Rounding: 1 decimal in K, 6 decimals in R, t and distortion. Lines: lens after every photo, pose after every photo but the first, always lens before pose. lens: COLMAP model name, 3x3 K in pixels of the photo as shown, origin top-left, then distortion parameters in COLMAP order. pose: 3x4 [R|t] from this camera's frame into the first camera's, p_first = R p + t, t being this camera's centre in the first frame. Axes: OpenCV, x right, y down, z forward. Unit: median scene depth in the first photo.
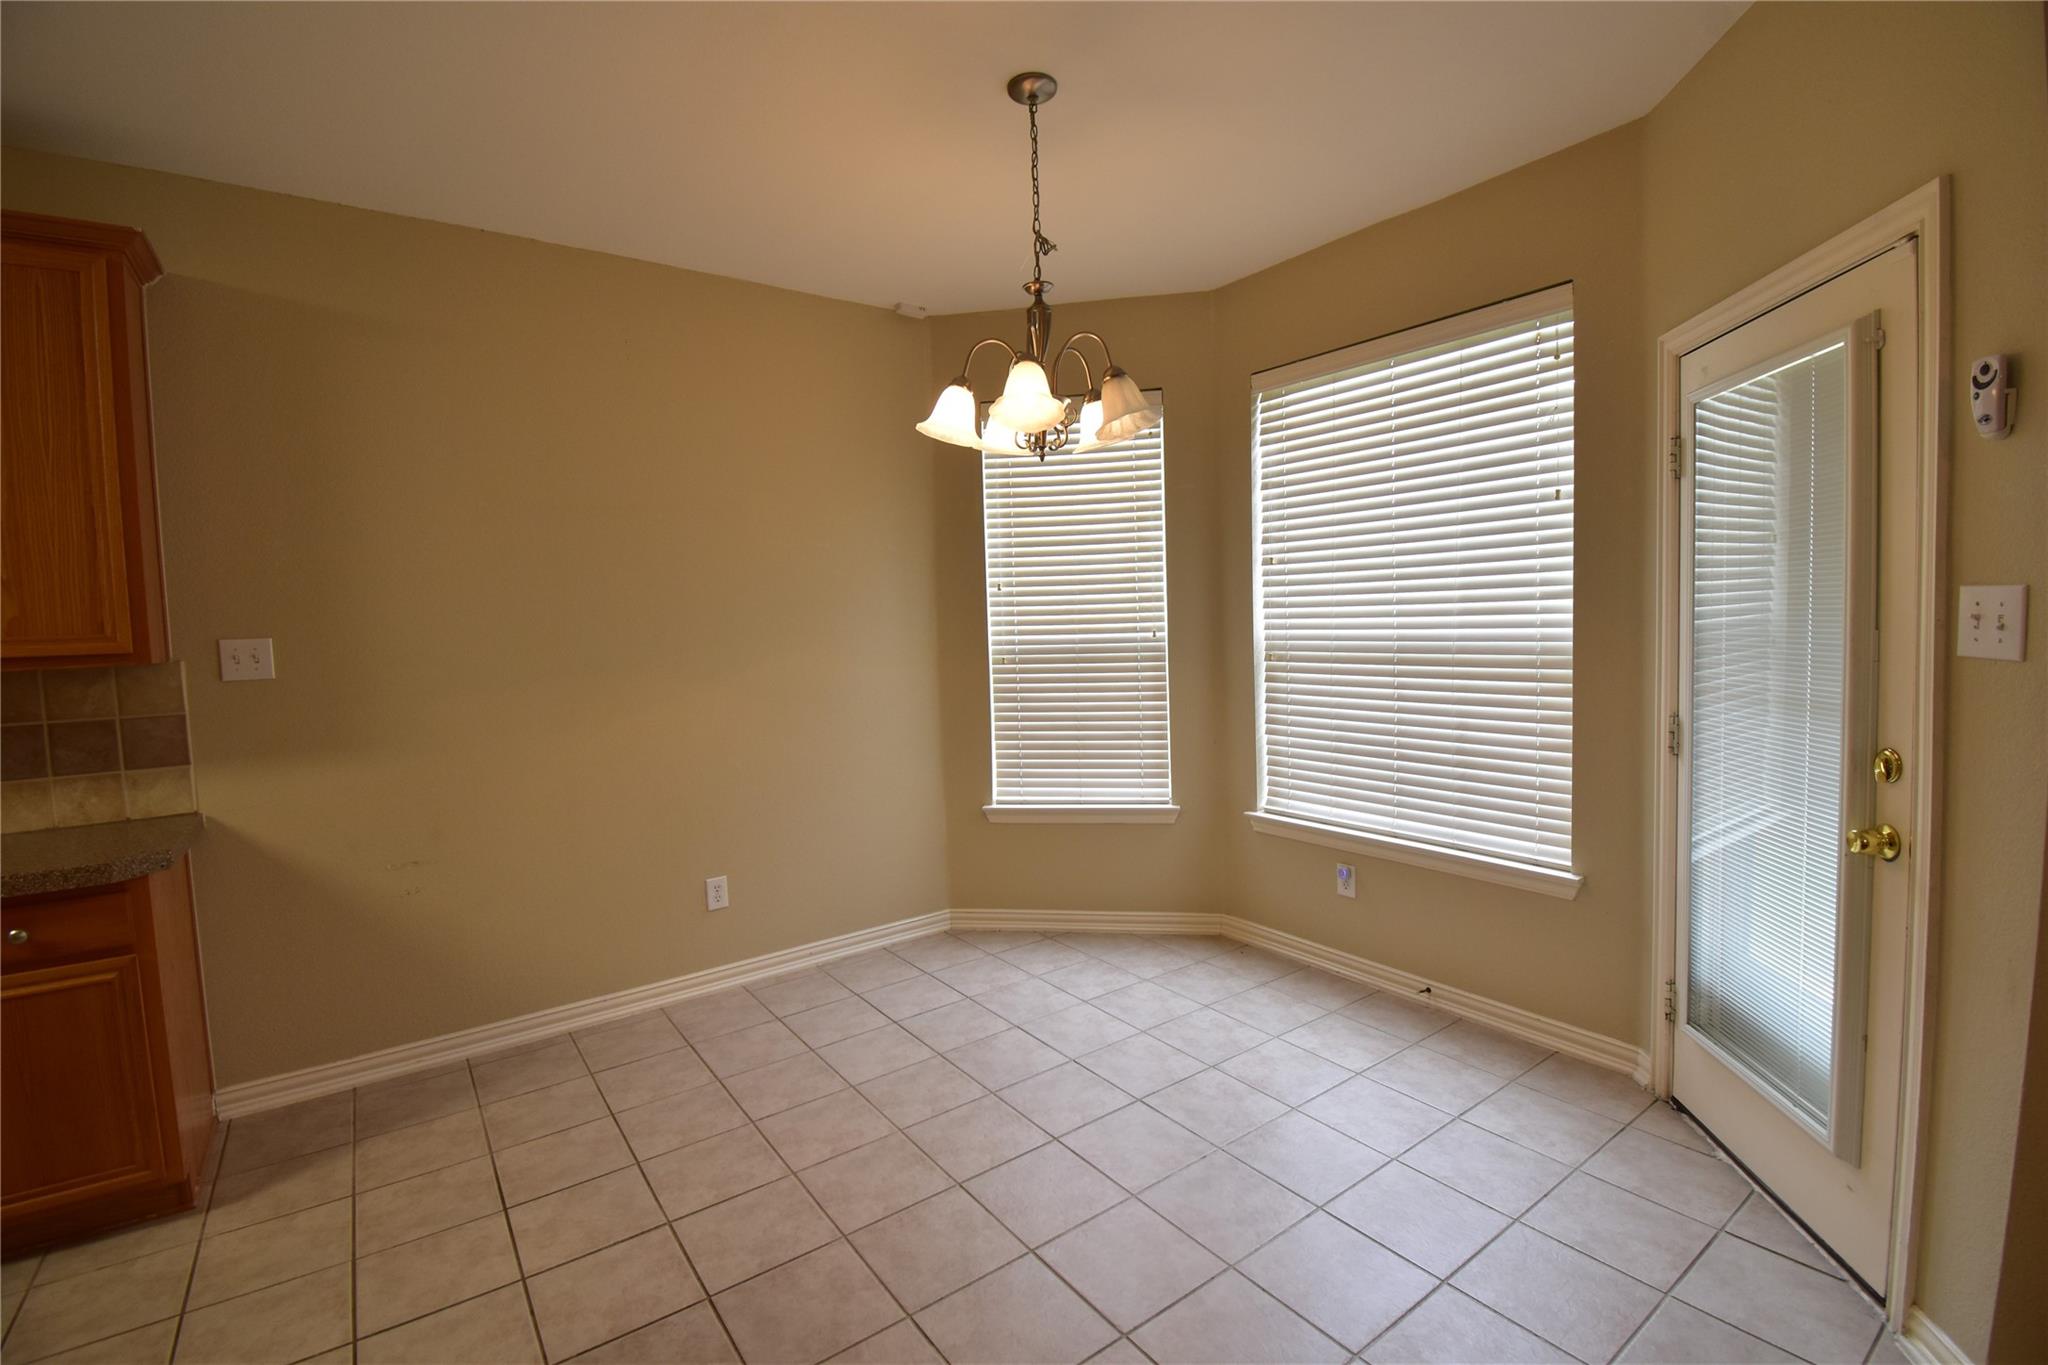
lens RADIAL K [[906.9, 0, 1030.9], [0, 906.9, 681.9], [0, 0, 1]] dist [0.021760, -0.027830]
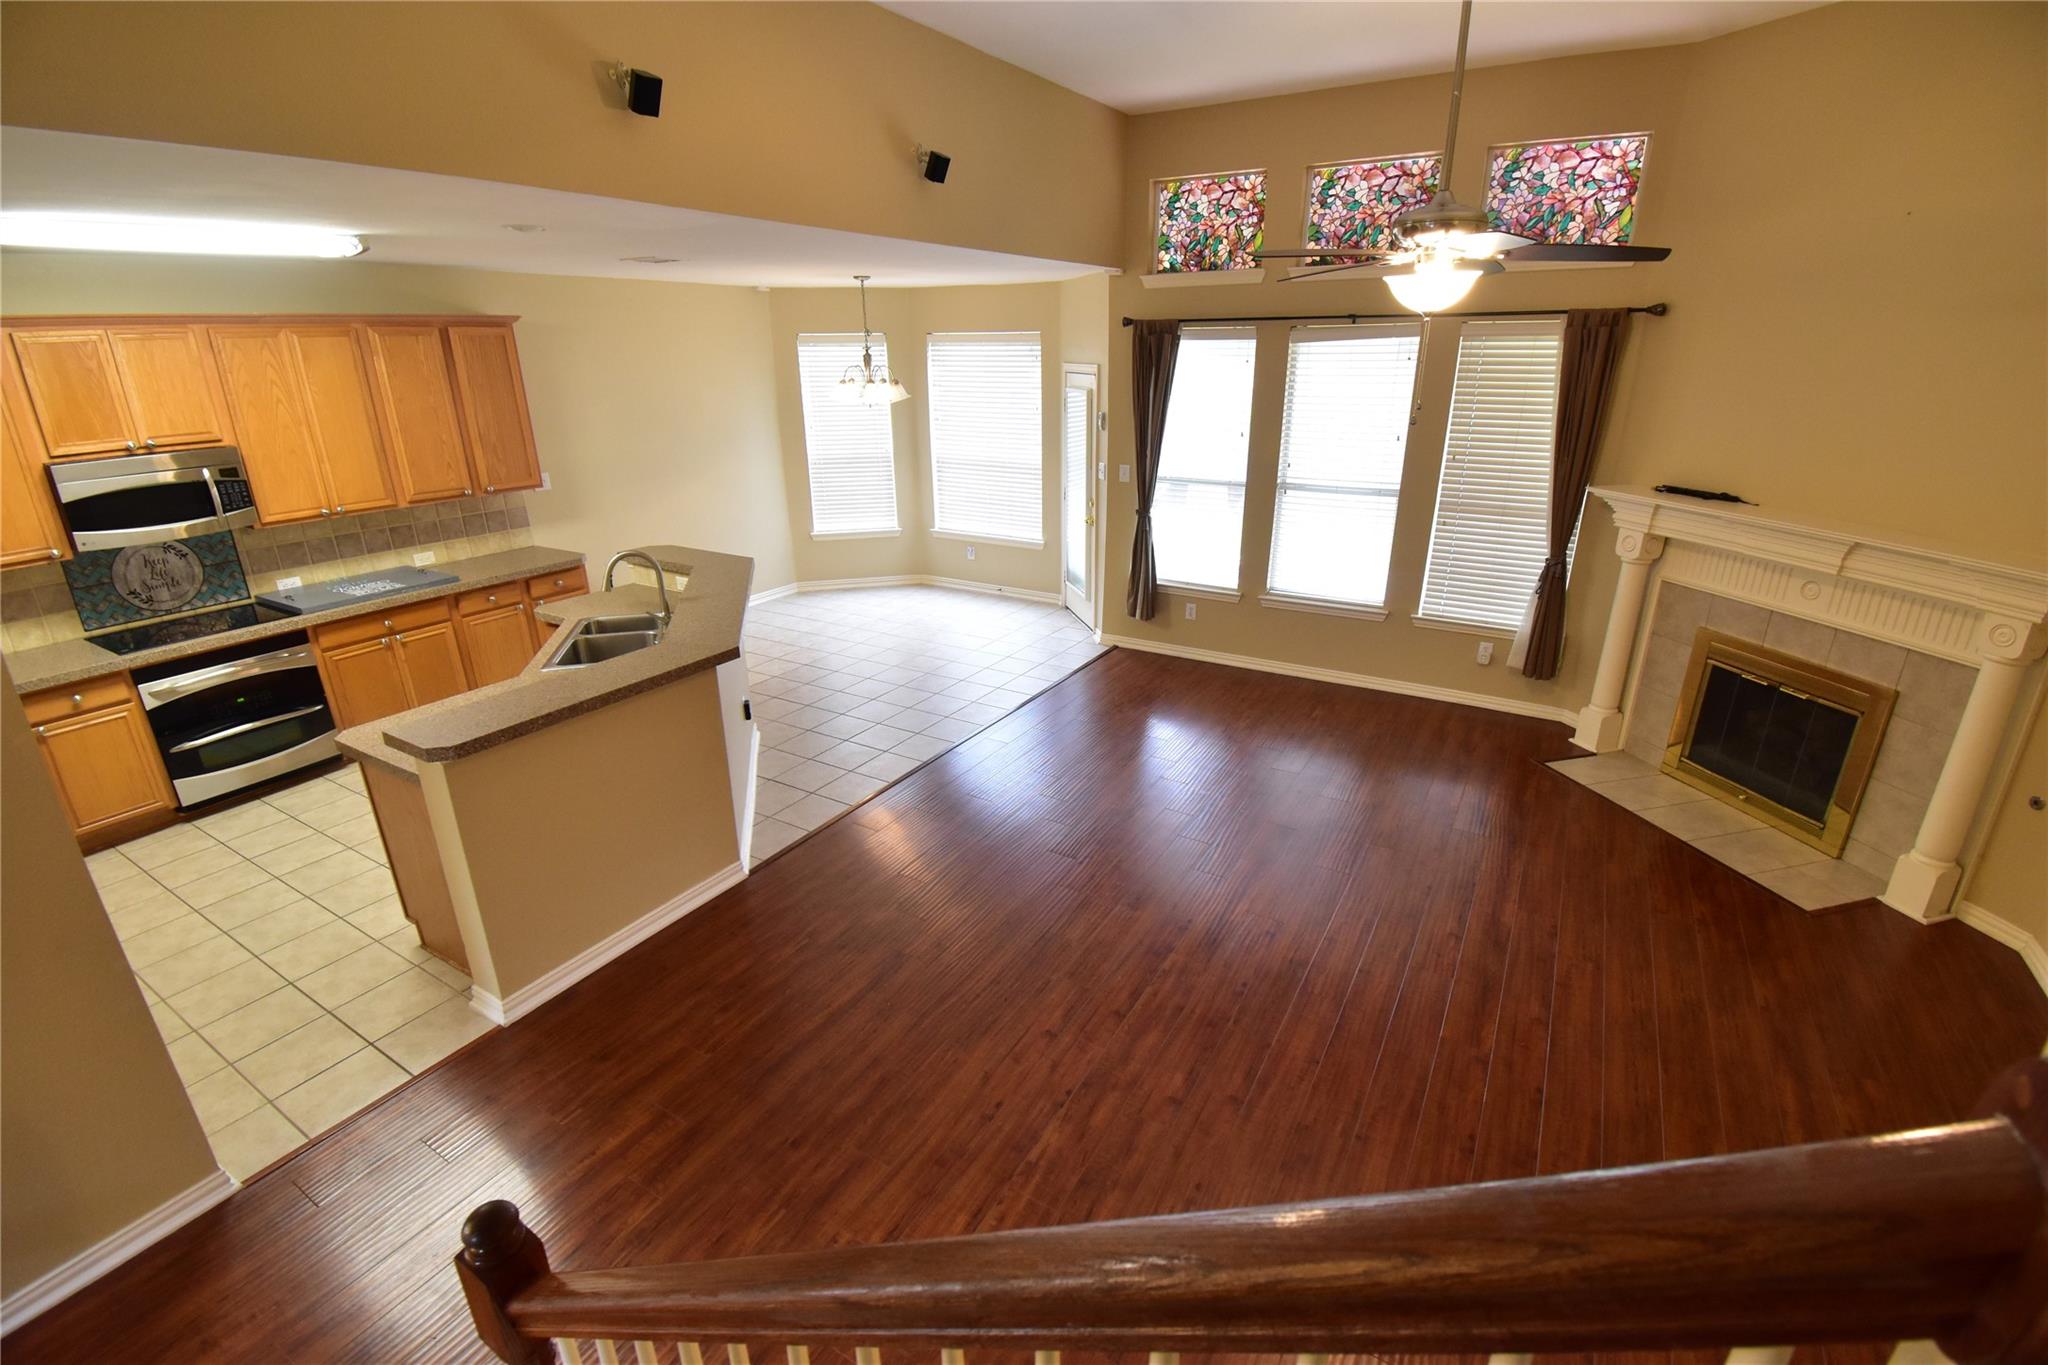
lens RADIAL K [[906.9, 0, 1030.9], [0, 906.9, 681.9], [0, 0, 1]] dist [0.021760, -0.027830]
pose [[0.922263, -0.112611, 0.369797, -0.527995], [0.006100, 0.960749, 0.277353, -0.152794], [-0.386515, -0.253537, 0.886750, -1.552131]]
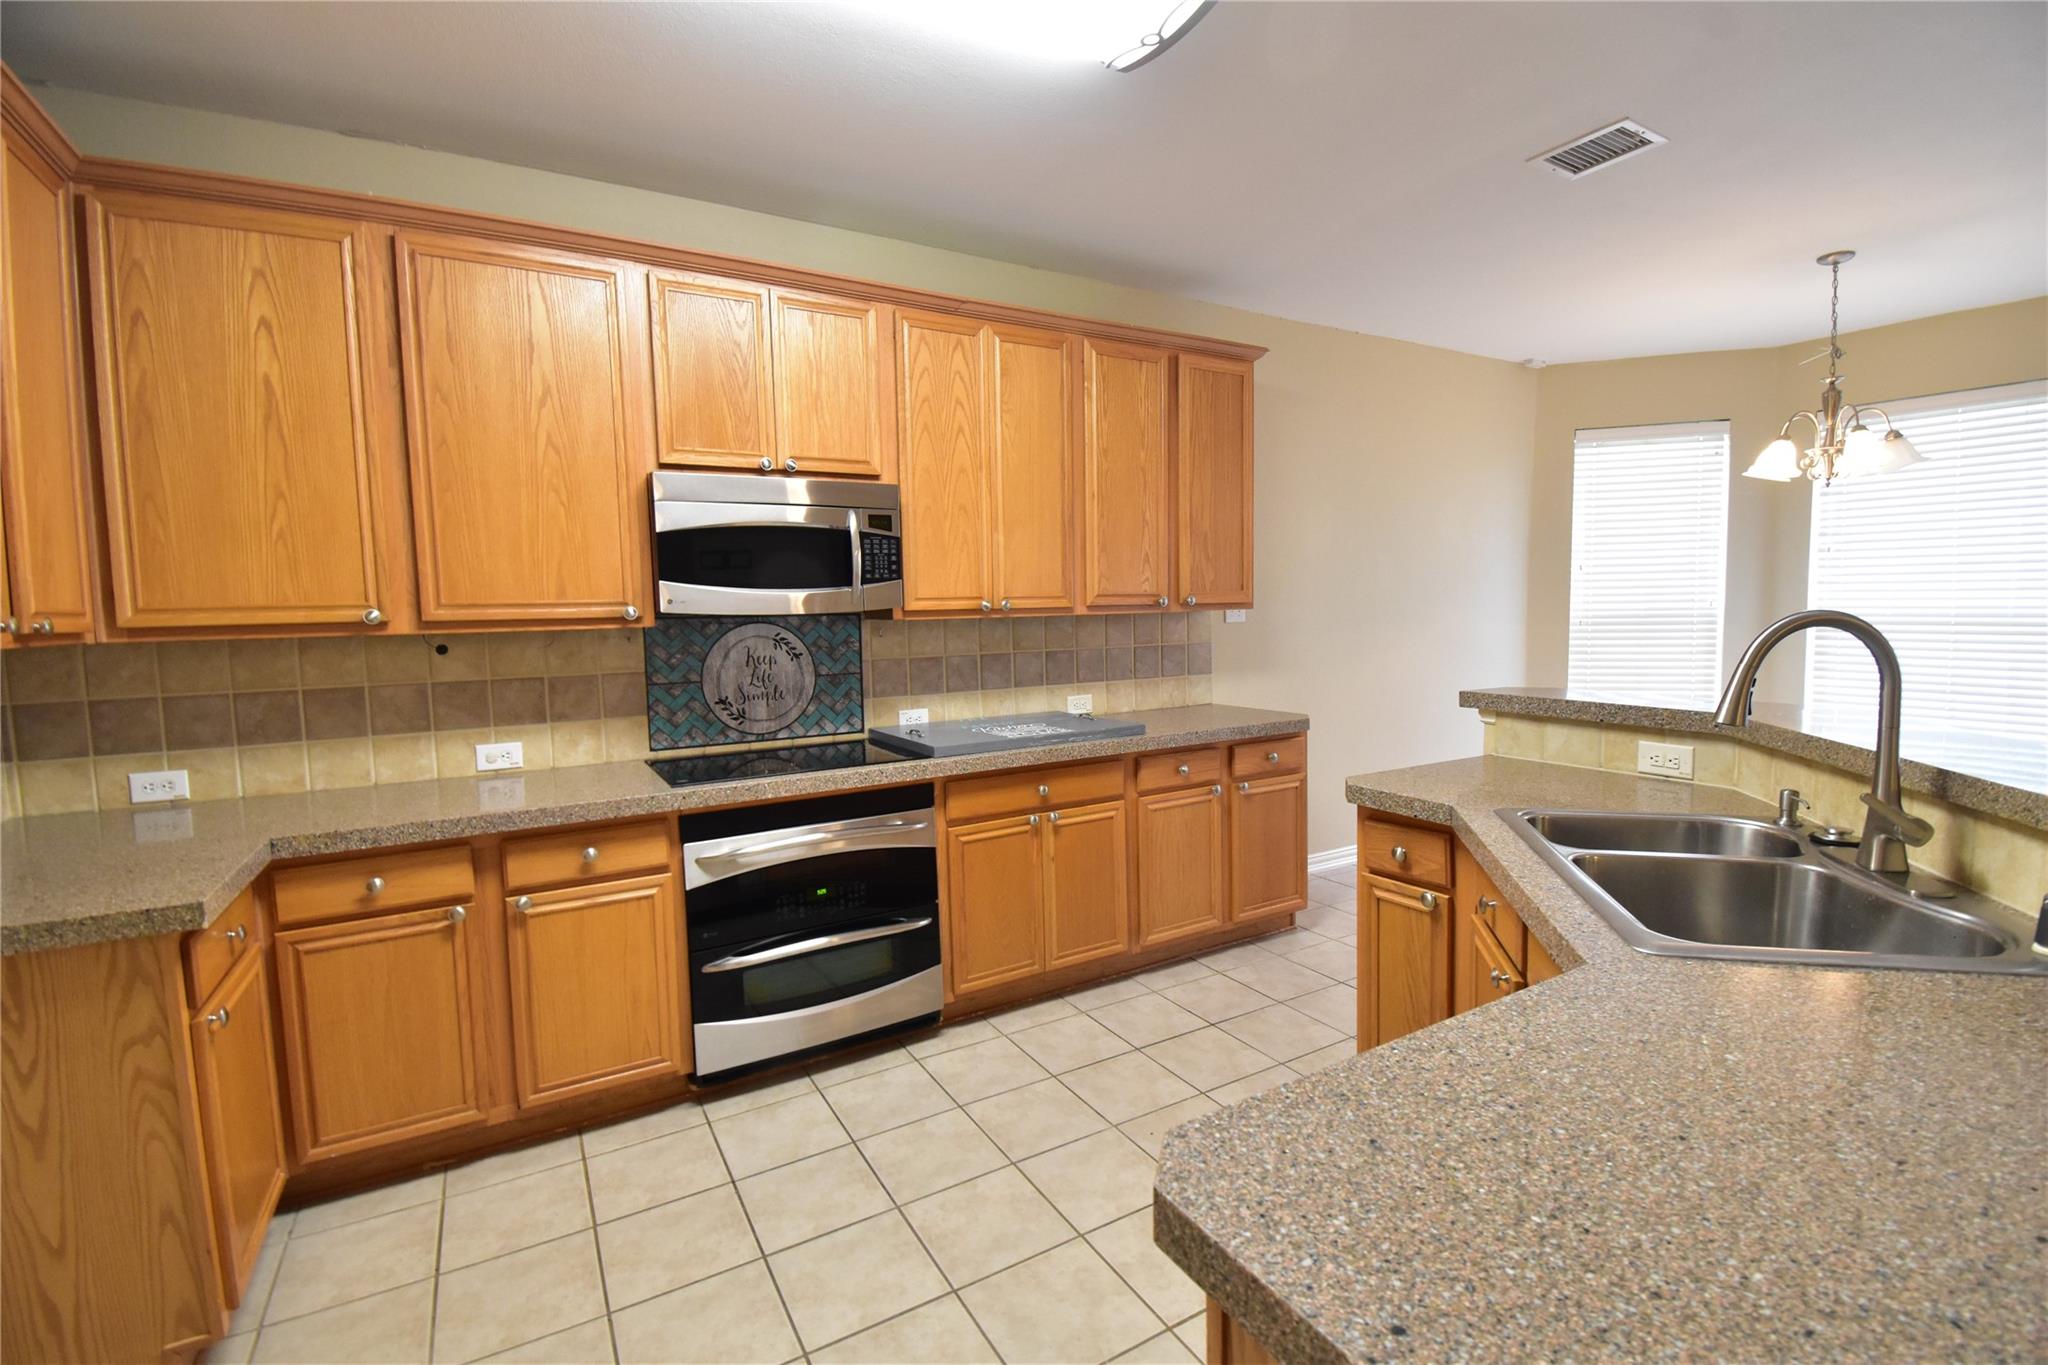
lens RADIAL K [[906.9, 0, 1030.9], [0, 906.9, 681.9], [0, 0, 1]] dist [0.021760, -0.027830]
pose [[0.994252, 0.018557, -0.105444, -0.900722], [-0.016731, 0.999695, 0.018174, 0.068460], [0.105749, -0.016305, 0.994259, -0.546514]]
